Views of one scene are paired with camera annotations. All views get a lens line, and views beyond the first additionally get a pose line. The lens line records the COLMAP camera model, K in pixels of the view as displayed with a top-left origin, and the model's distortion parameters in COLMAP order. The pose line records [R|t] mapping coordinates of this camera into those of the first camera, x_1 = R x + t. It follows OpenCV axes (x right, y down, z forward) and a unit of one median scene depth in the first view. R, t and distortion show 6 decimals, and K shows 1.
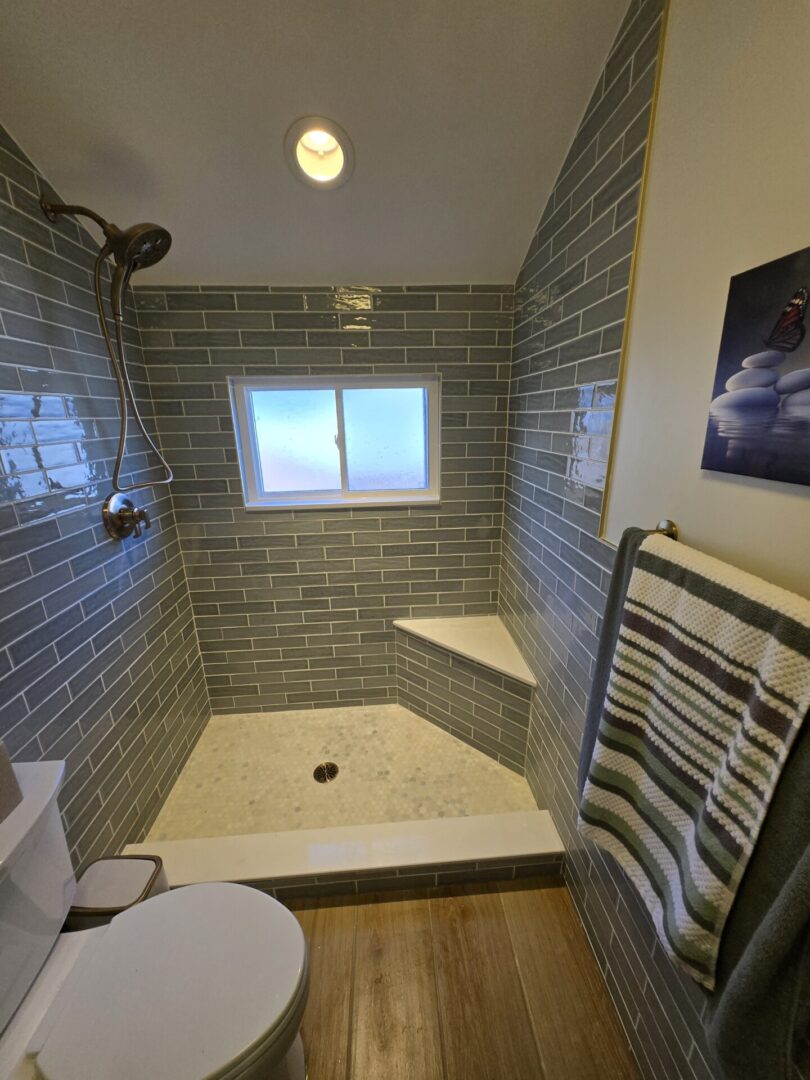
lens RADIAL K [[417.9, 0, 405.0], [0, 417.9, 540.0], [0, 0, 1]] dist [0.002588, 0.000224]
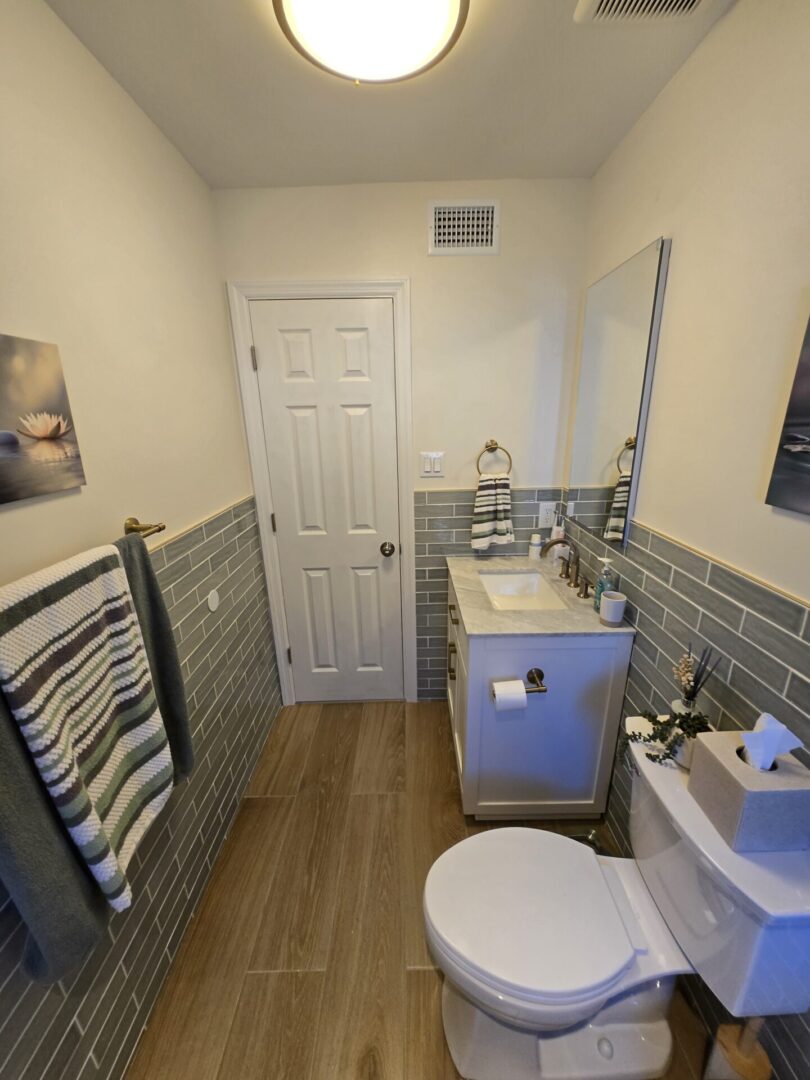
lens RADIAL K [[417.9, 0, 405.0], [0, 417.9, 540.0], [0, 0, 1]] dist [0.002588, 0.000224]
pose [[-0.997074, 0.023143, 0.072851, -0.396889], [0.059915, 0.828448, 0.556852, -0.631976], [-0.047466, 0.559588, -0.827411, 1.879270]]
